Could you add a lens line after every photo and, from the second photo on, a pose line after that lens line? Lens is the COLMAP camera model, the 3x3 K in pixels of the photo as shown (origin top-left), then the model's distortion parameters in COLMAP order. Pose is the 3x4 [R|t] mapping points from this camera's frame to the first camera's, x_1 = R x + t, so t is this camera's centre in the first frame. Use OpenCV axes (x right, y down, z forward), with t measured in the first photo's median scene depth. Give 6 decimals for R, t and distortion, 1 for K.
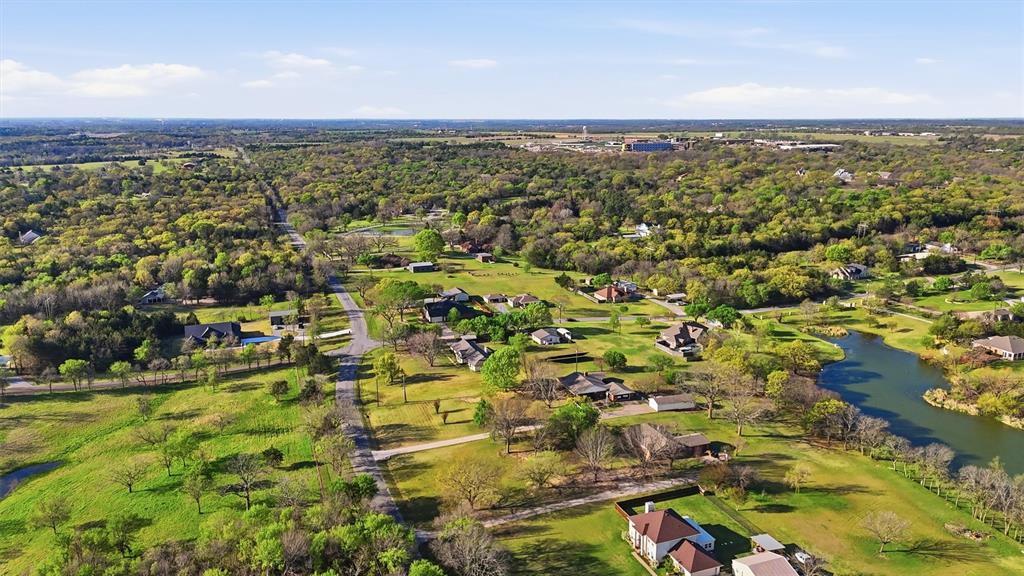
lens RADIAL K [[748.9, 0, 508.5], [0, 748.9, 281.3], [0, 0, 1]] dist [0.081421, -0.072821]
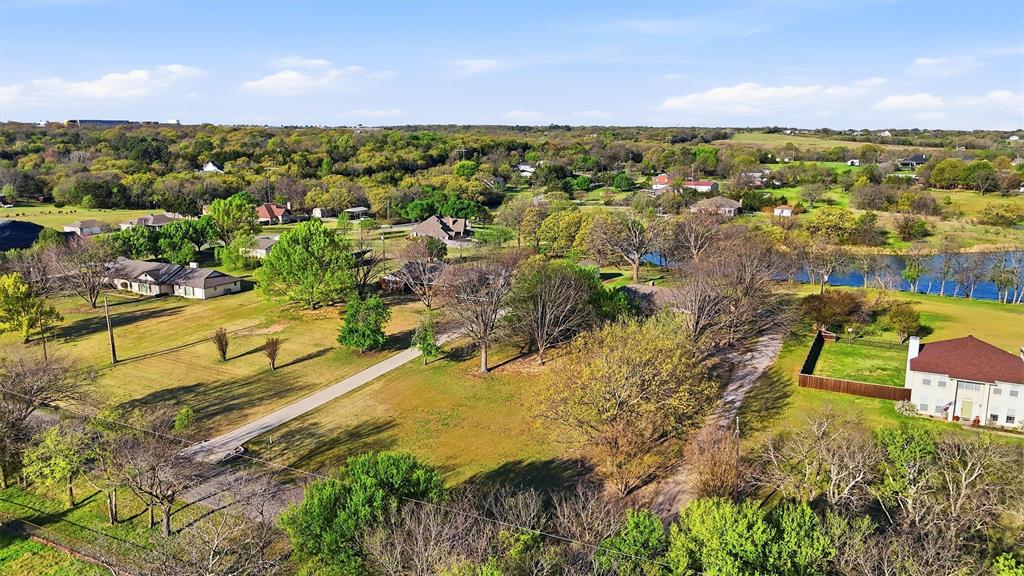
lens RADIAL K [[748.9, 0, 511.5], [0, 748.9, 306.4], [0, 0, 1]] dist [0.081421, -0.072821]
pose [[0.749104, -0.150857, 0.645047, -0.204098], [0.141482, 0.987692, 0.066686, 0.112116], [-0.647167, 0.041308, 0.761228, 0.442530]]
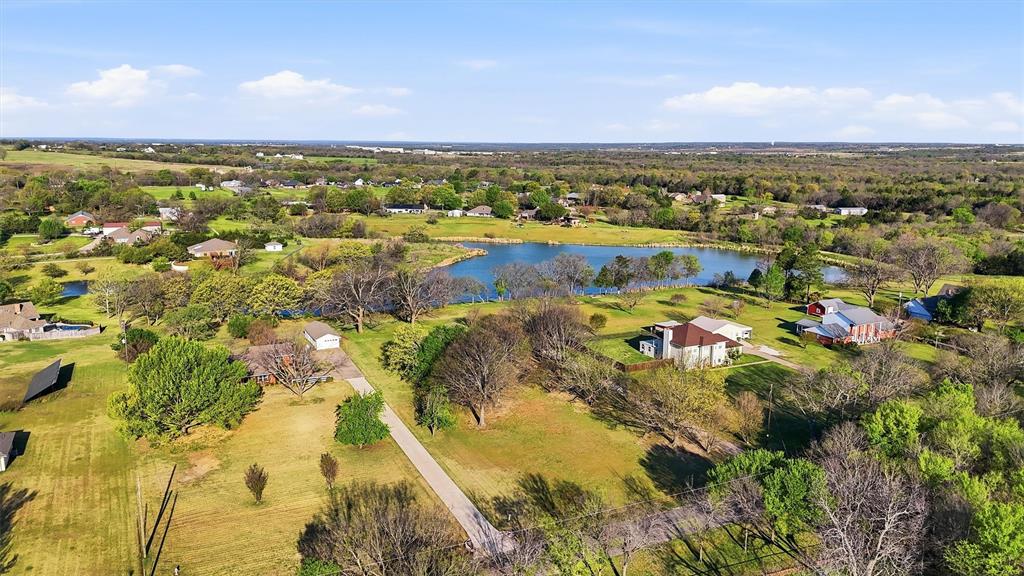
lens RADIAL K [[748.9, 0, 509.4], [0, 748.9, 294.6], [0, 0, 1]] dist [0.081421, -0.072821]
pose [[-0.092302, -0.199996, 0.975439, -0.393402], [0.208036, 0.954129, 0.215312, 0.006604], [-0.973756, 0.222801, -0.046461, 0.695898]]
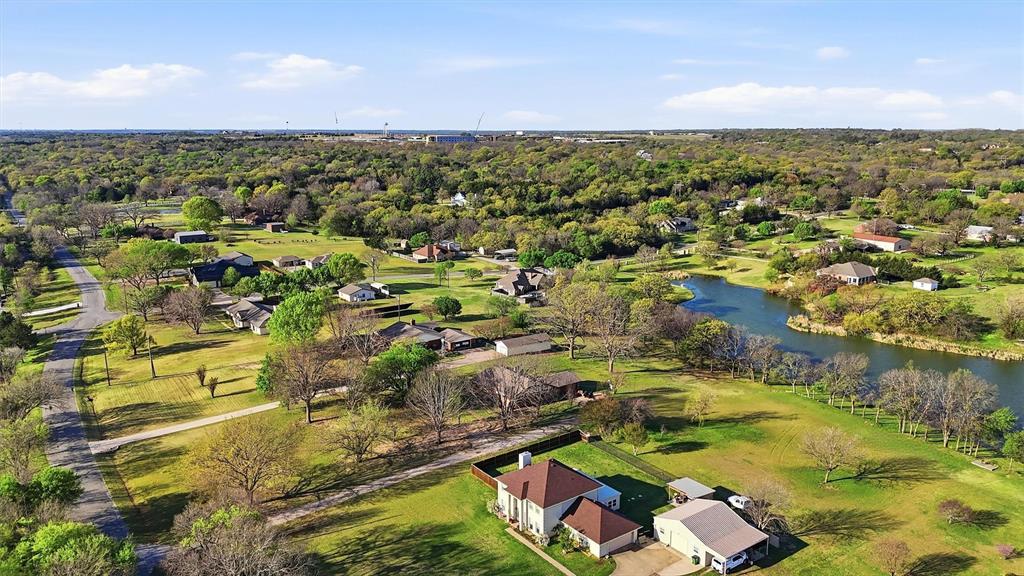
lens RADIAL K [[748.9, 0, 510.2], [0, 748.9, 295.1], [0, 0, 1]] dist [0.081421, -0.072821]
pose [[0.965908, -0.056537, 0.252639, 0.006128], [0.056181, 0.998383, 0.008629, 0.082330], [-0.252718, 0.005859, 0.967522, 0.199503]]
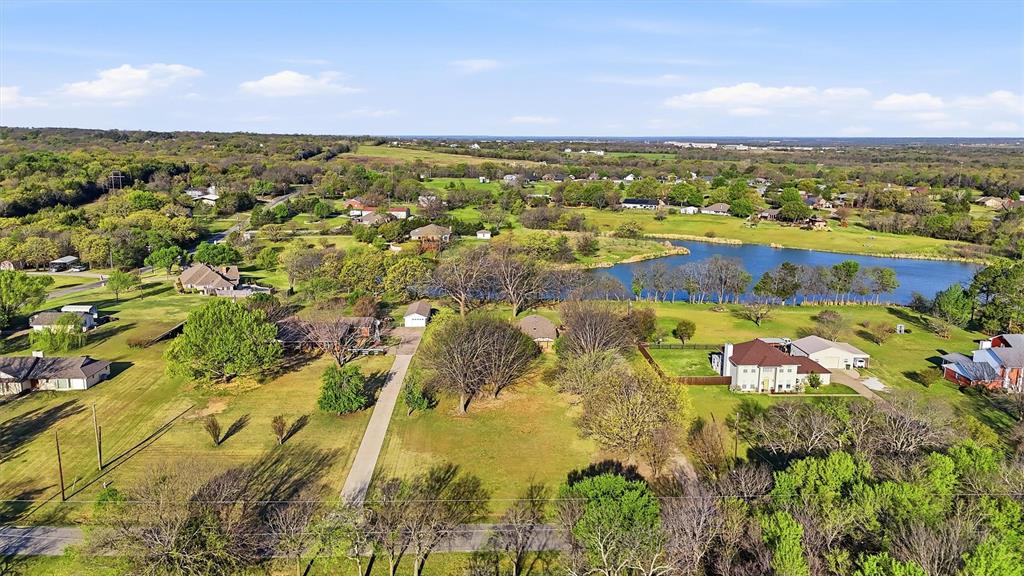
lens RADIAL K [[748.9, 0, 512.1], [0, 748.9, 290.6], [0, 0, 1]] dist [0.081421, -0.072821]
pose [[0.319385, -0.190120, 0.928358, -0.370723], [0.196373, 0.971680, 0.131433, 0.045293], [-0.927055, 0.140327, 0.347675, 0.524996]]
